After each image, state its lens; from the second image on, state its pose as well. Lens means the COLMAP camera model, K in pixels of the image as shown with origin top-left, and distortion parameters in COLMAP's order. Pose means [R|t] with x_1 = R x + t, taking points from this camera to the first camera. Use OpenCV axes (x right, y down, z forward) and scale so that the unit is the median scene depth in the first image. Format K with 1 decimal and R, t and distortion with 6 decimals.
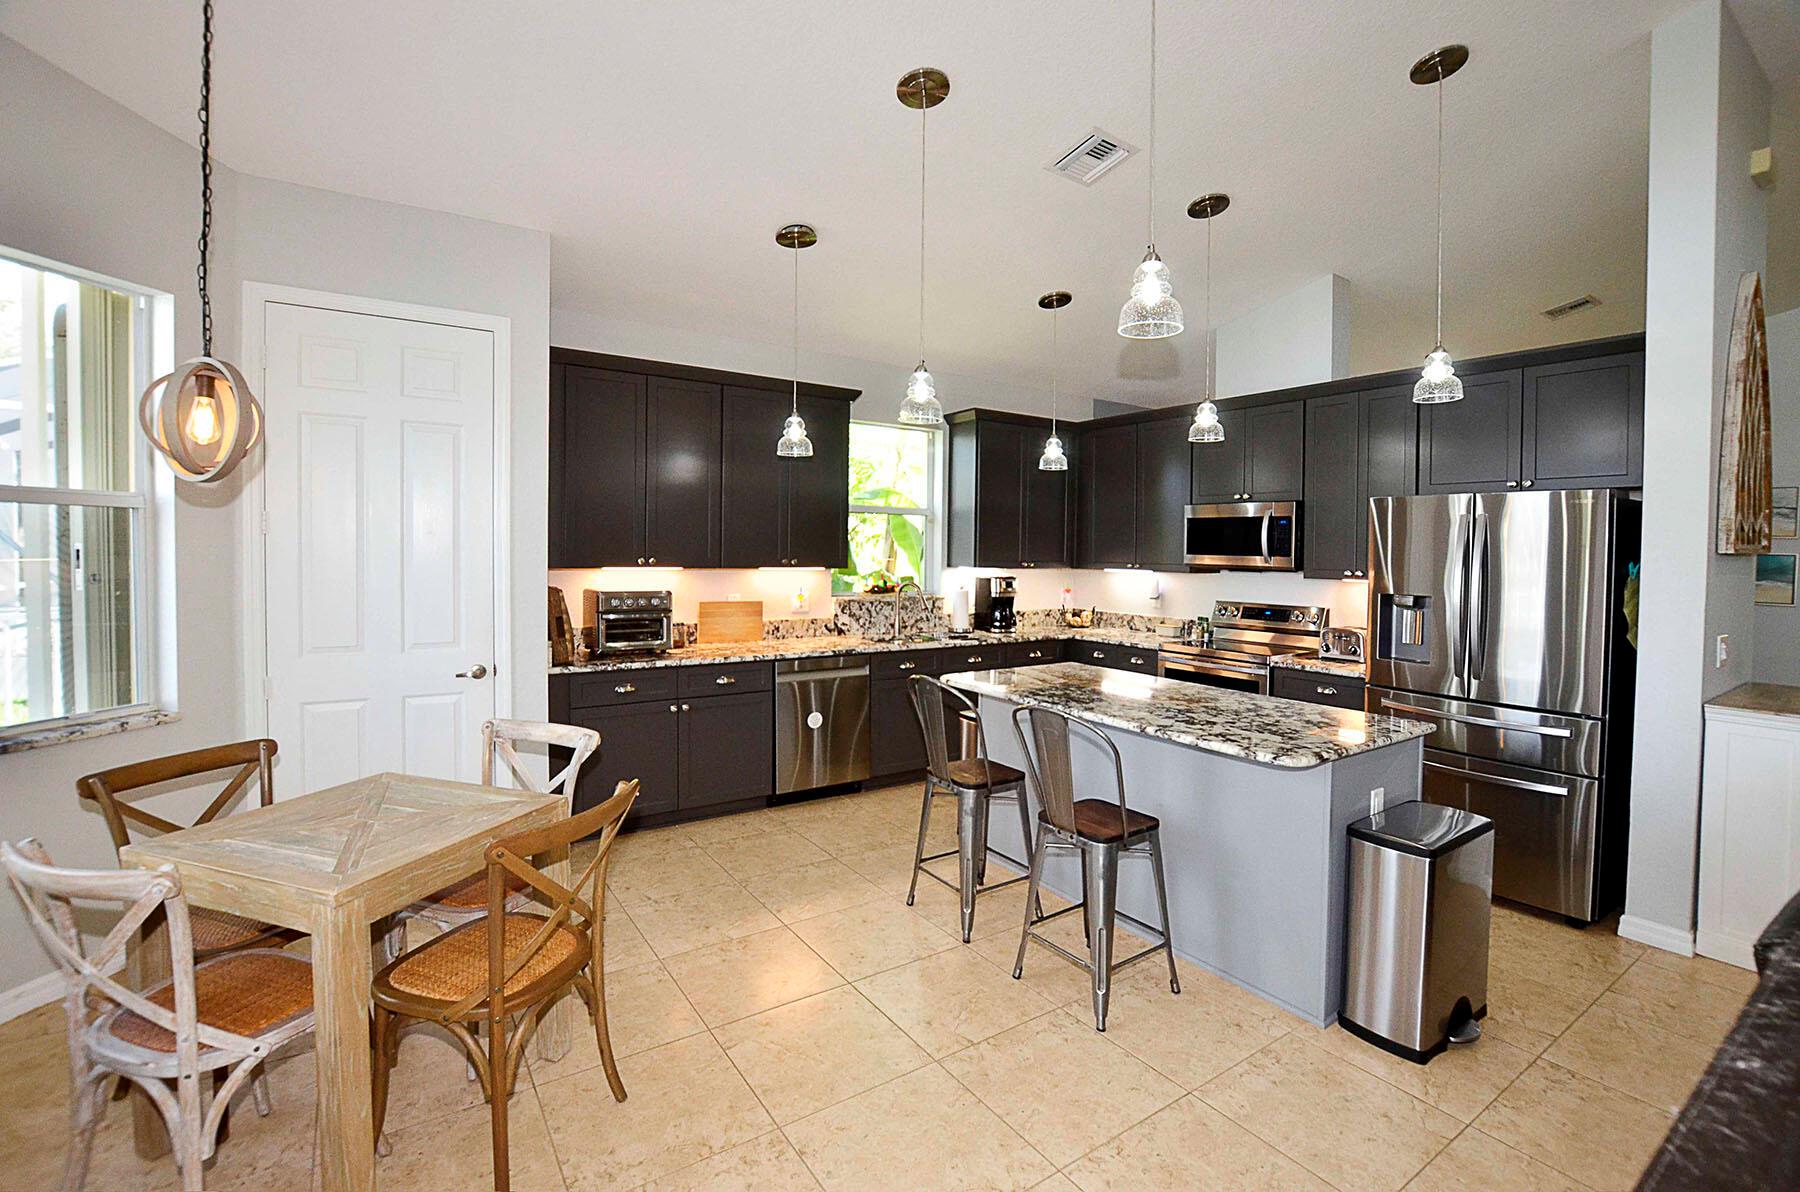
lens RADIAL K [[843.5, 0, 905.9], [0, 843.5, 593.1], [0, 0, 1]] dist [-0.032809, 0.004402]
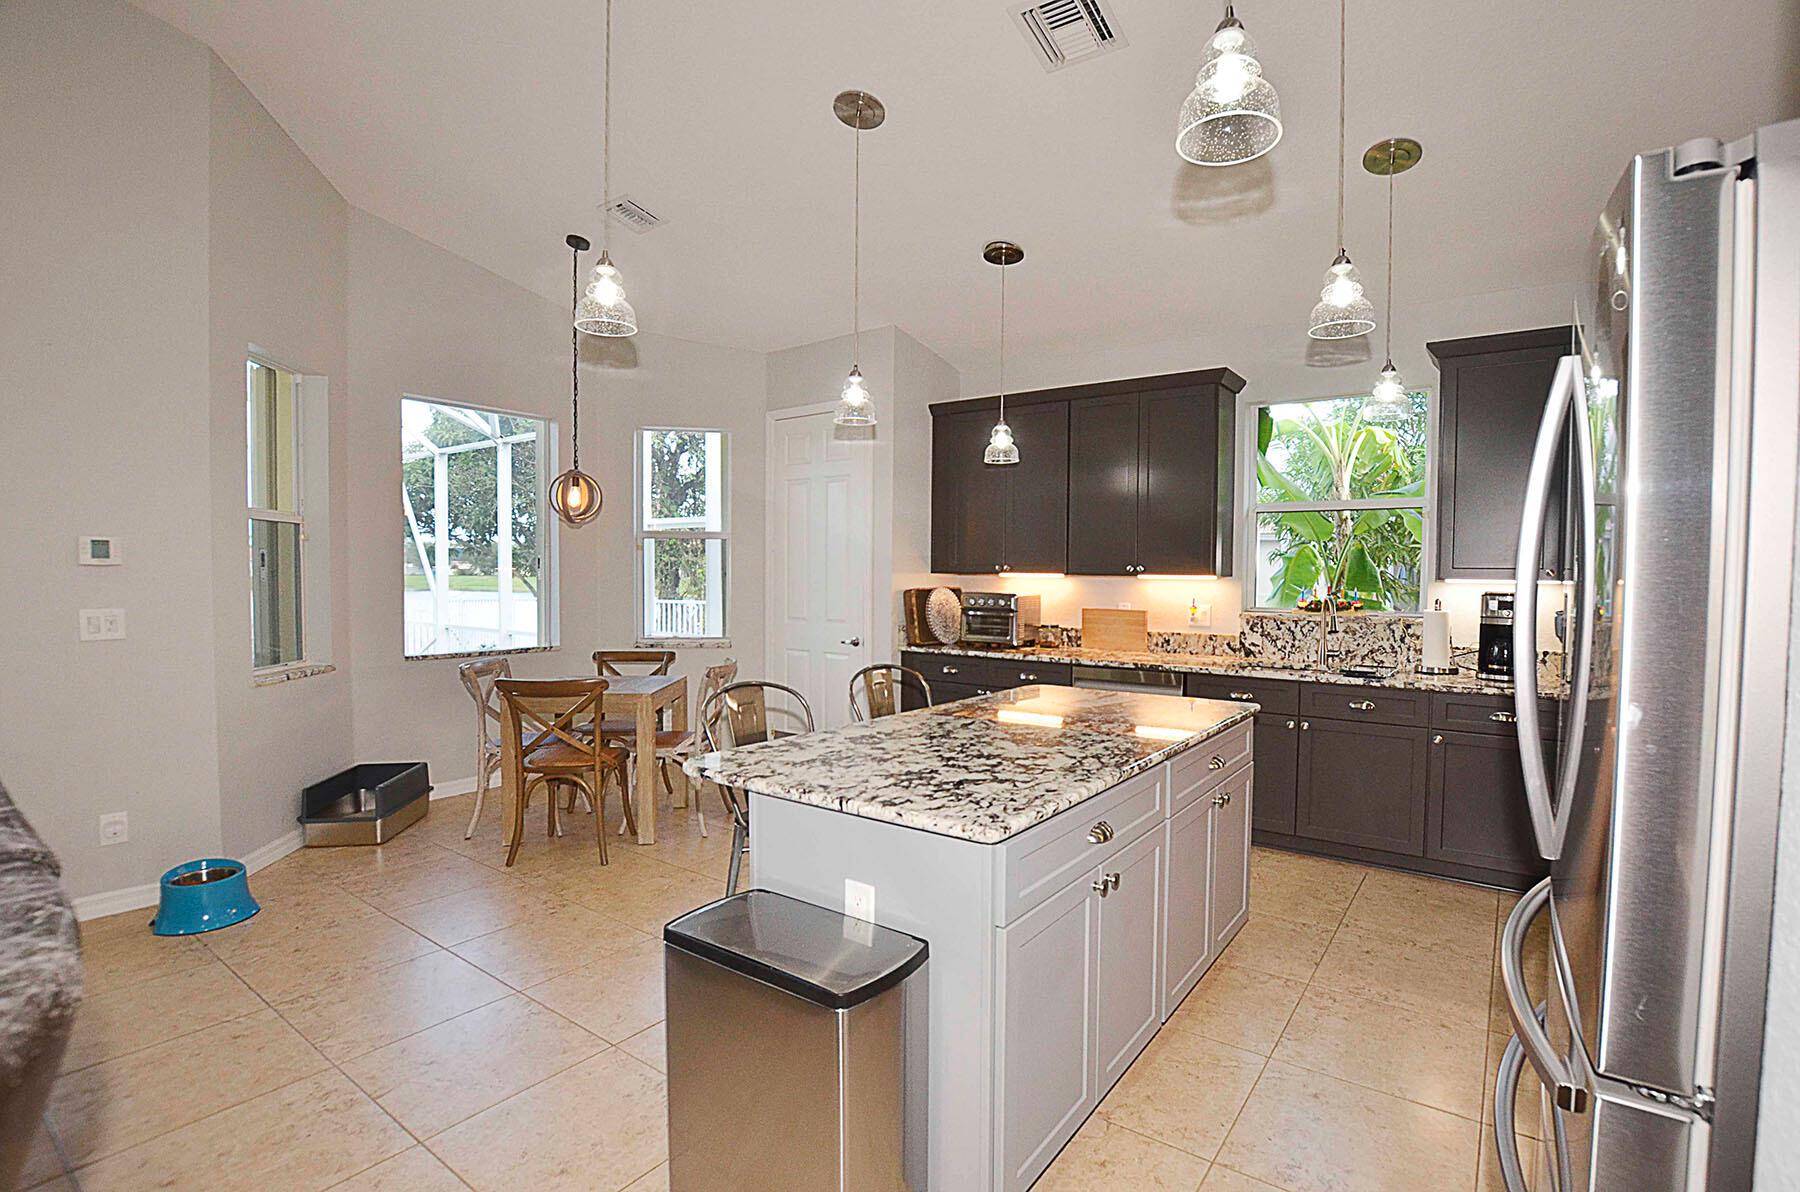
lens RADIAL K [[843.5, 0, 894.6], [0, 843.5, 602.8], [0, 0, 1]] dist [-0.032809, 0.004402]
pose [[0.337885, 0.022523, -0.940918, 0.667777], [-0.054467, 0.998506, 0.004342, 0.012217], [0.939610, 0.049782, 0.338607, 0.418618]]
